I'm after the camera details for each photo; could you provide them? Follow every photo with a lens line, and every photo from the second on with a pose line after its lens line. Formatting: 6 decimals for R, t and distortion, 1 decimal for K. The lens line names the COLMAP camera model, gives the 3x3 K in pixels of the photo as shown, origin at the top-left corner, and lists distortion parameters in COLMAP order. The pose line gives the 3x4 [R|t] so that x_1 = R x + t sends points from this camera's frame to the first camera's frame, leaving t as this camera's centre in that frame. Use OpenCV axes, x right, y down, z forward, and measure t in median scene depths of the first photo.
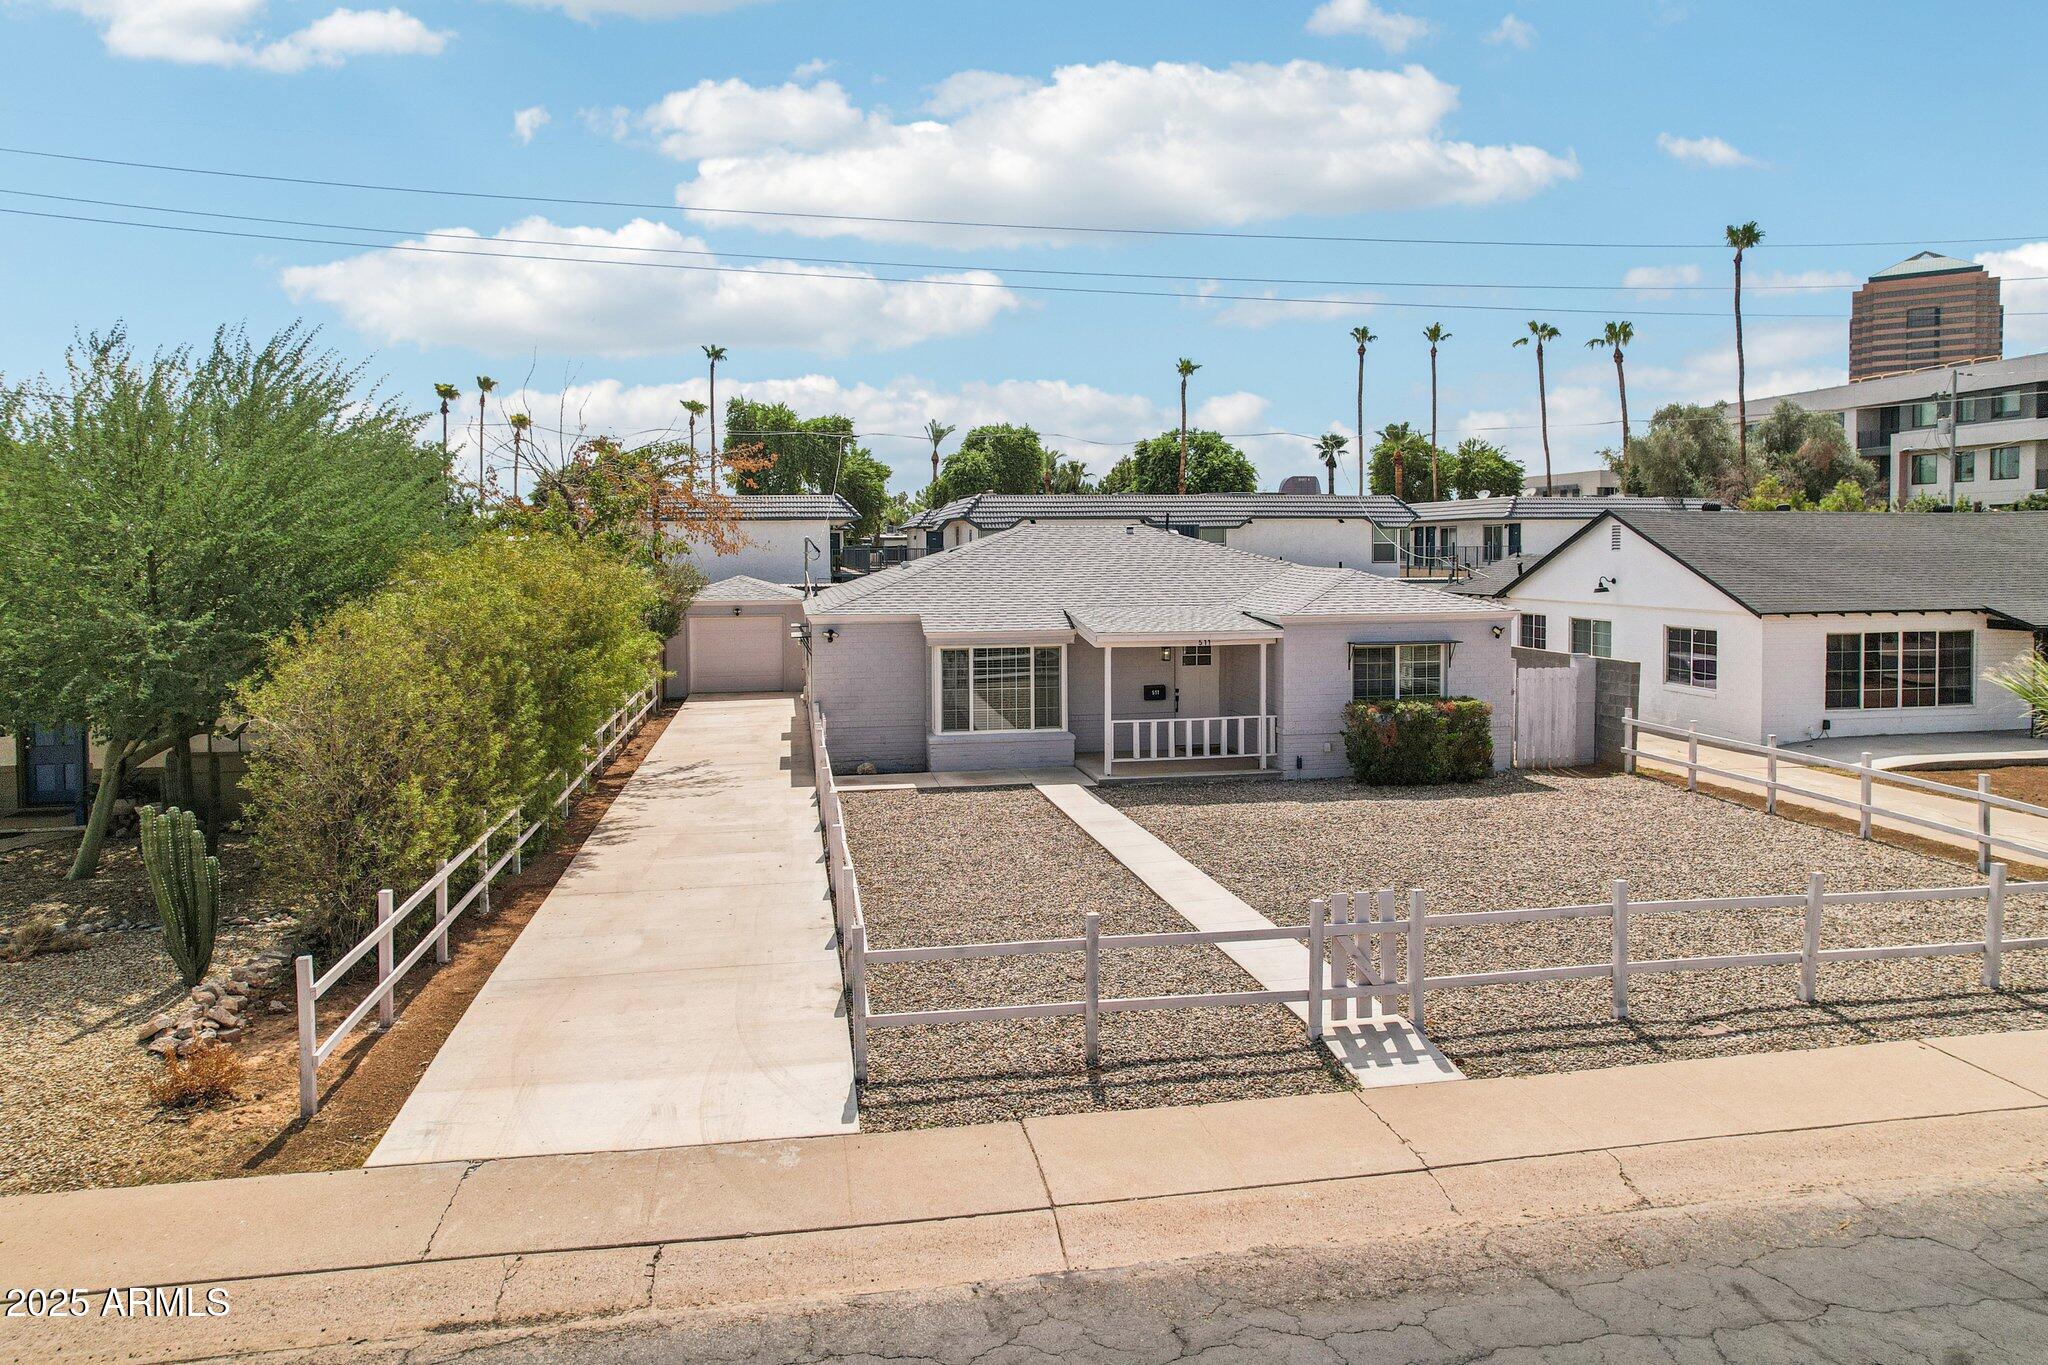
lens RADIAL K [[1347.7, 0, 1026.2], [0, 1347.7, 623.2], [0, 0, 1]] dist [-0.066384, 0.047659]
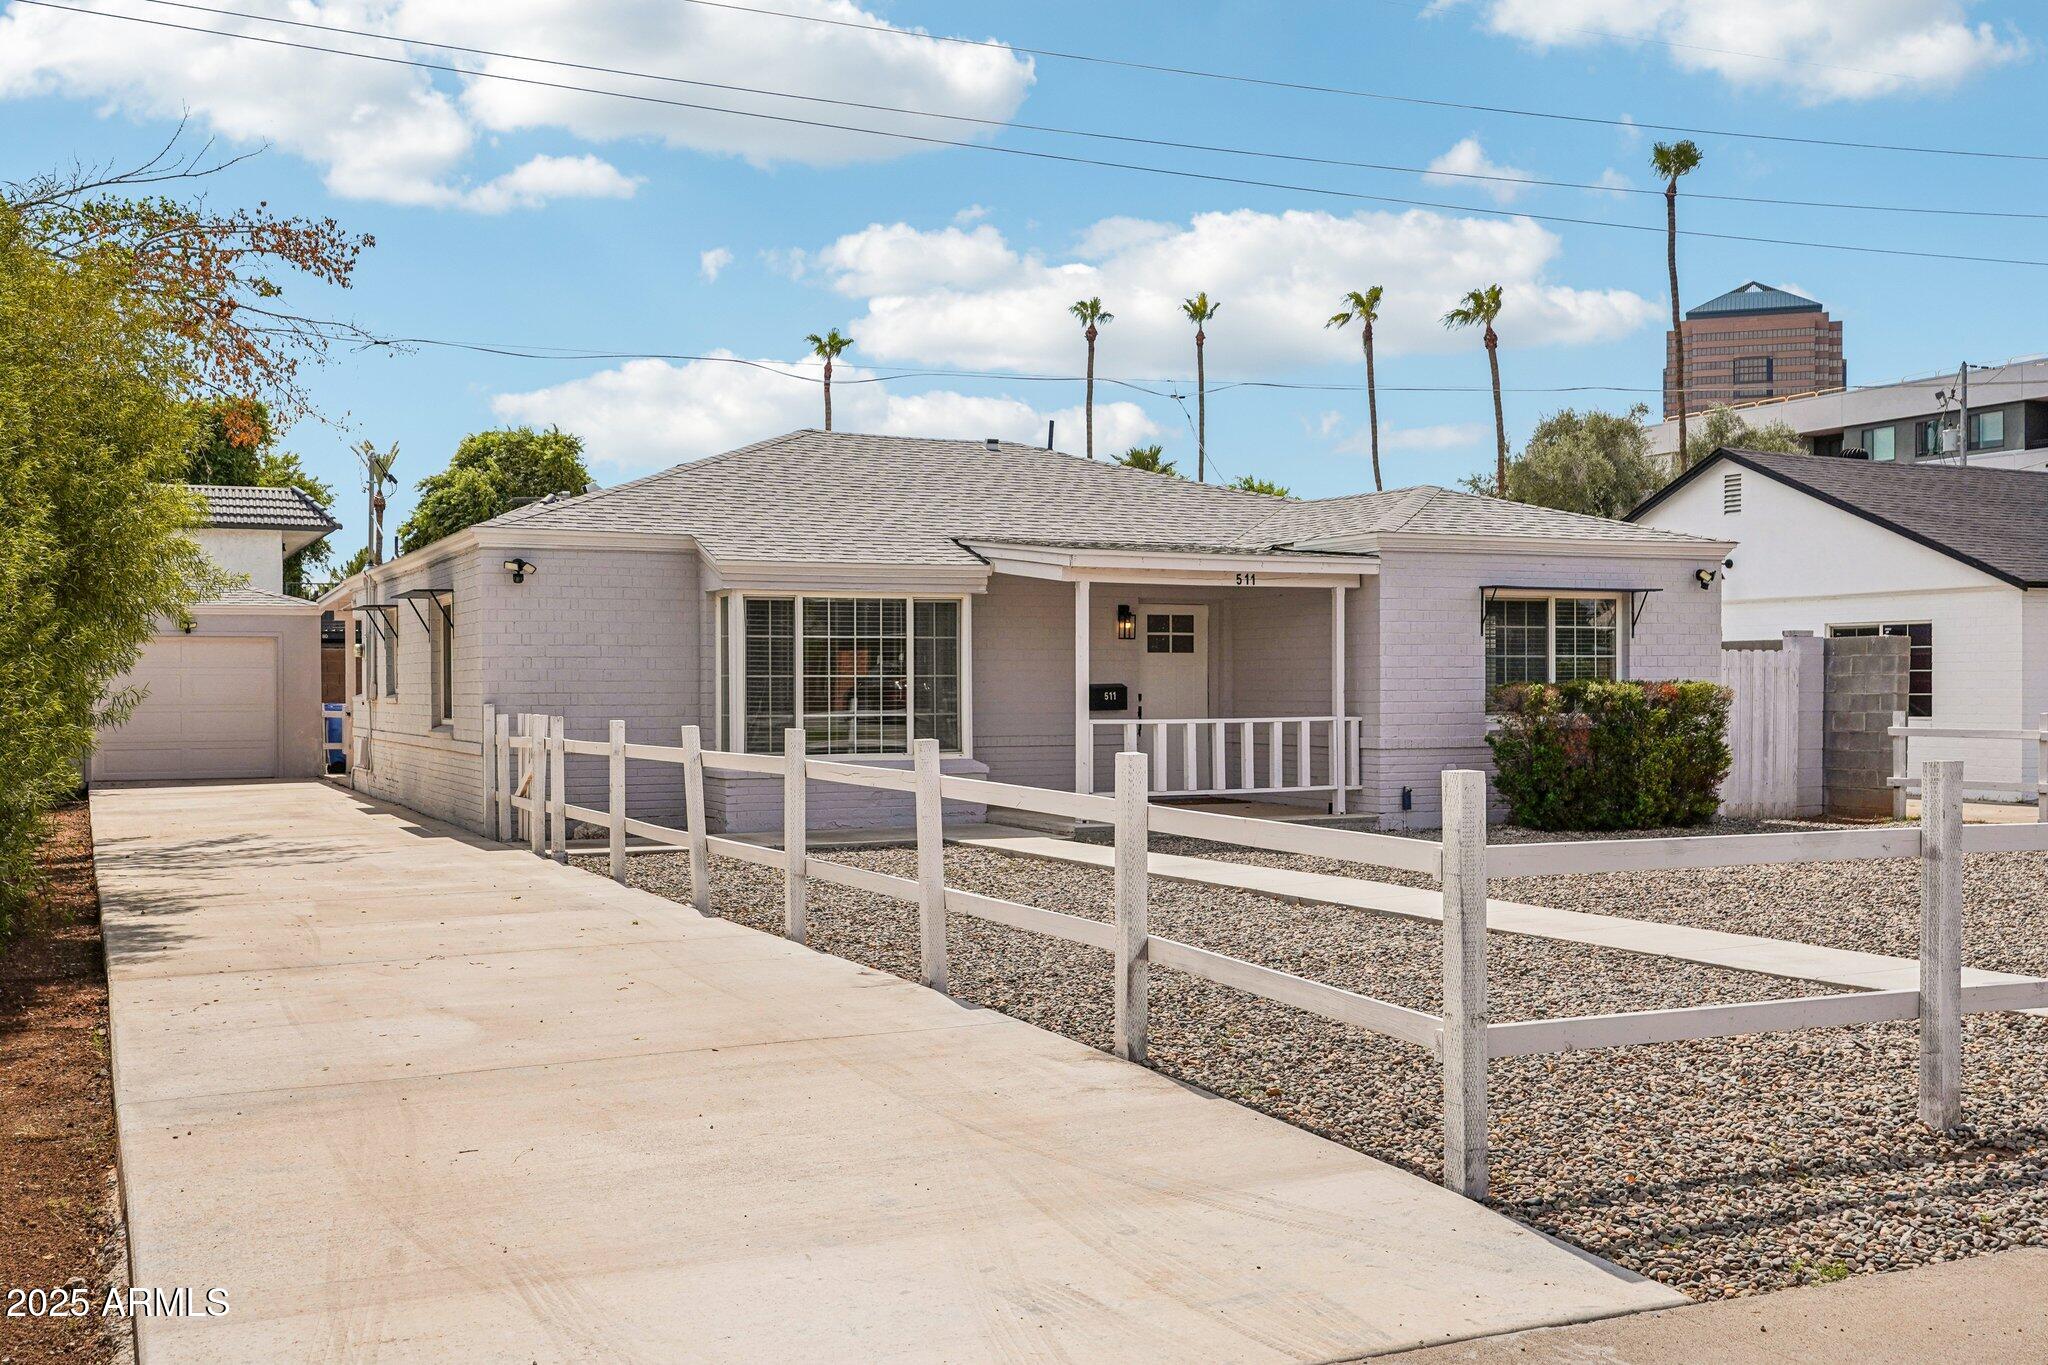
lens RADIAL K [[2047.7, 0, 1010.2], [0, 2047.7, 701.1], [0, 0, 1]] dist [0.006848, 0.000000]
pose [[0.965512, 0.002469, 0.260347, -0.170869], [0.012103, 0.998448, -0.054353, 0.104629], [-0.260077, 0.055629, 0.963984, 0.220133]]
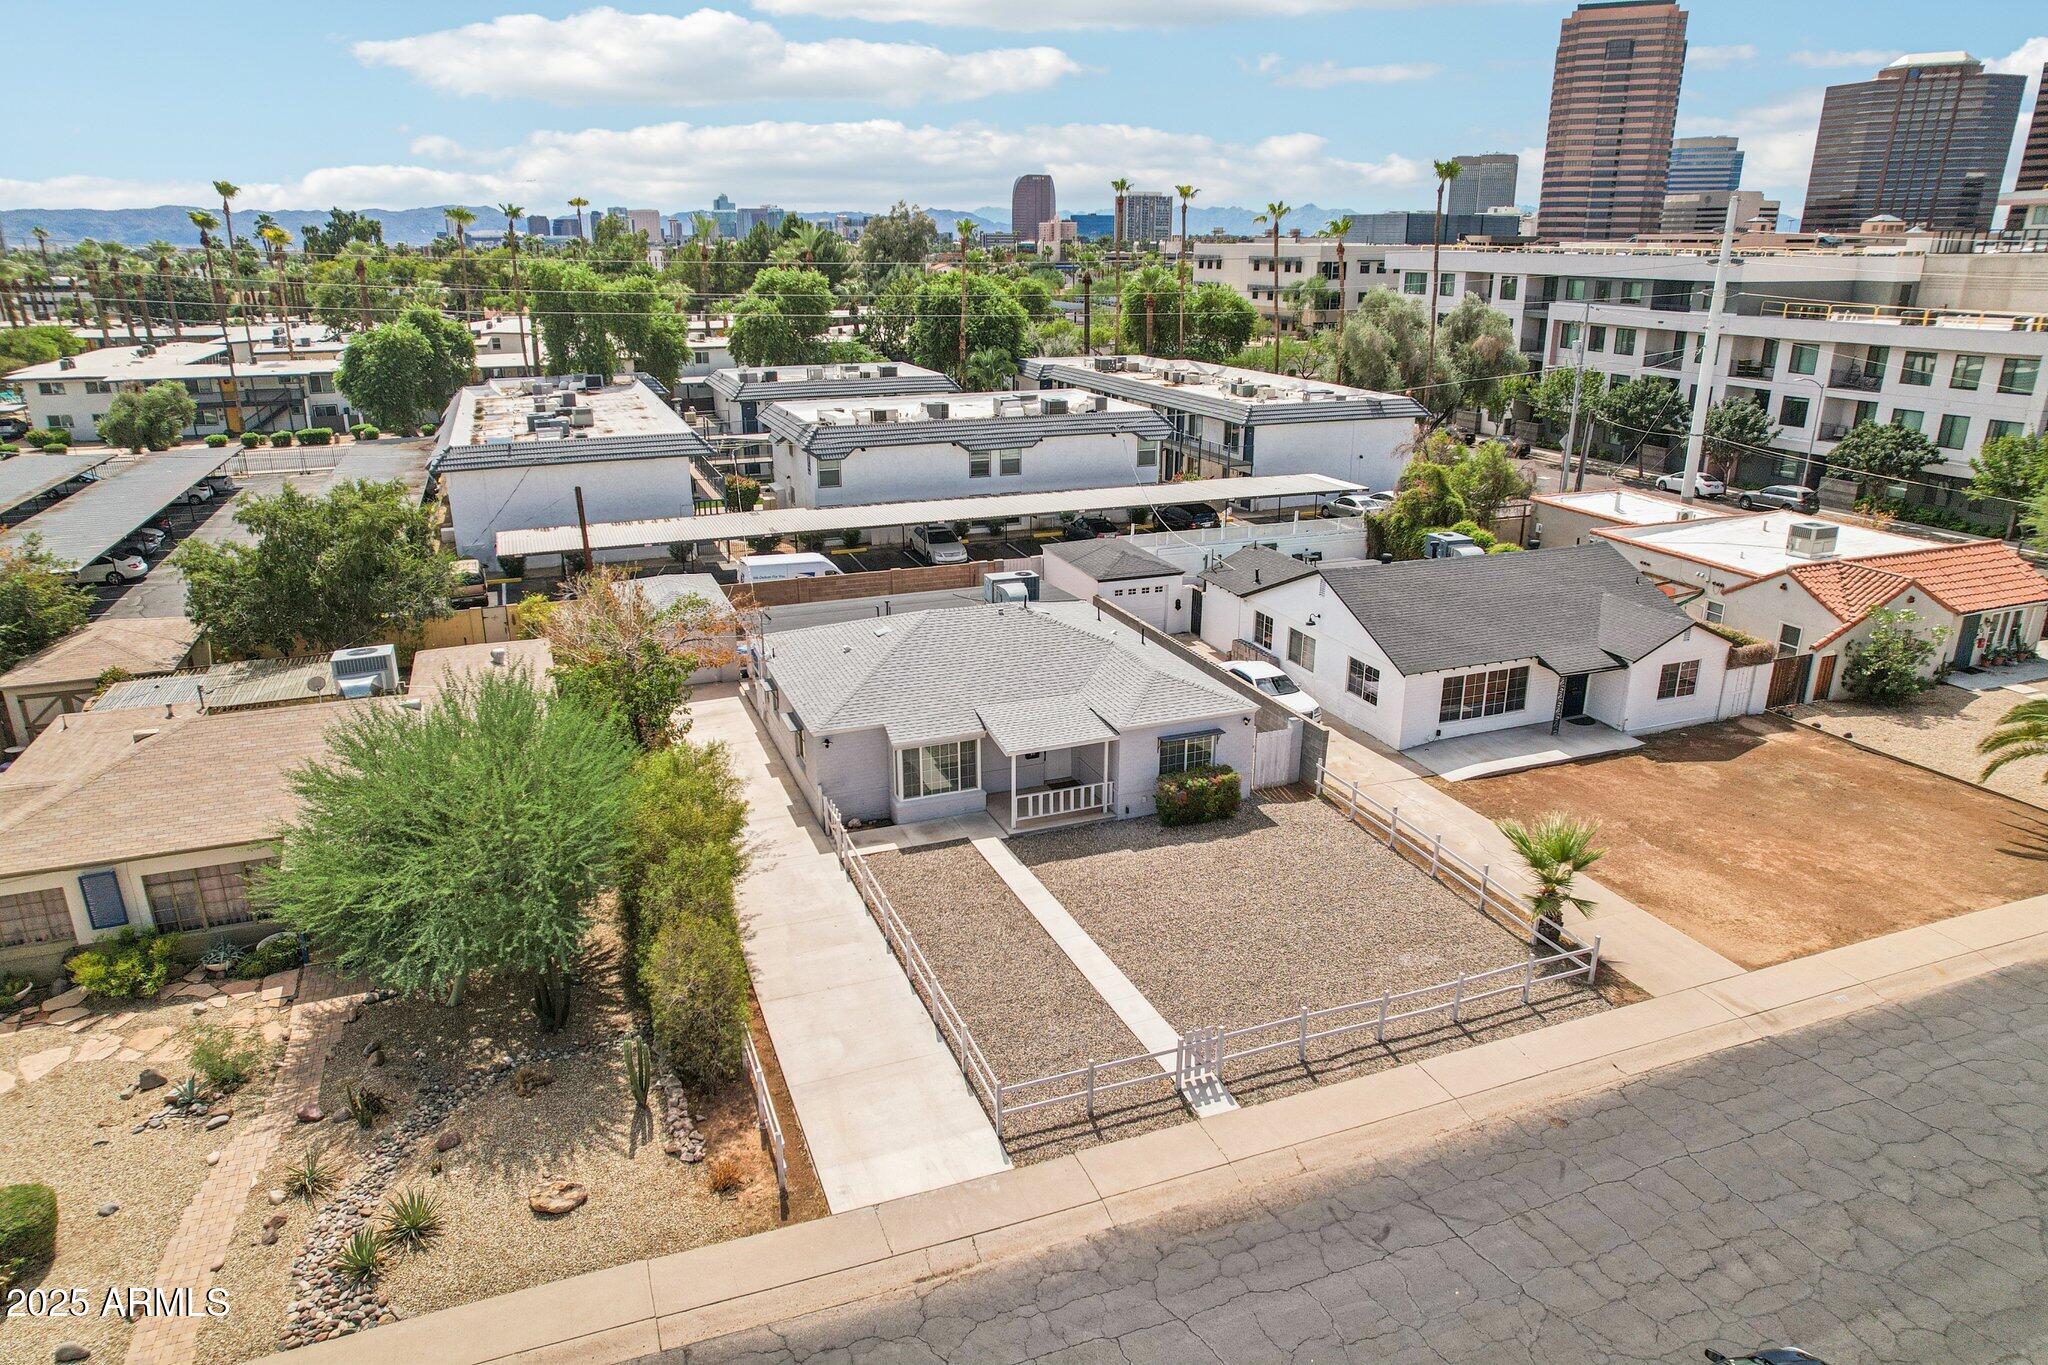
lens RADIAL K [[1347.7, 0, 1025.5], [0, 1347.7, 680.7], [0, 0, 1]] dist [-0.066384, 0.047659]
pose [[0.979722, -0.056568, 0.192210, -0.218303], [0.000637, 0.960192, 0.279341, -0.492746], [-0.200360, -0.273554, 0.940757, -0.461181]]
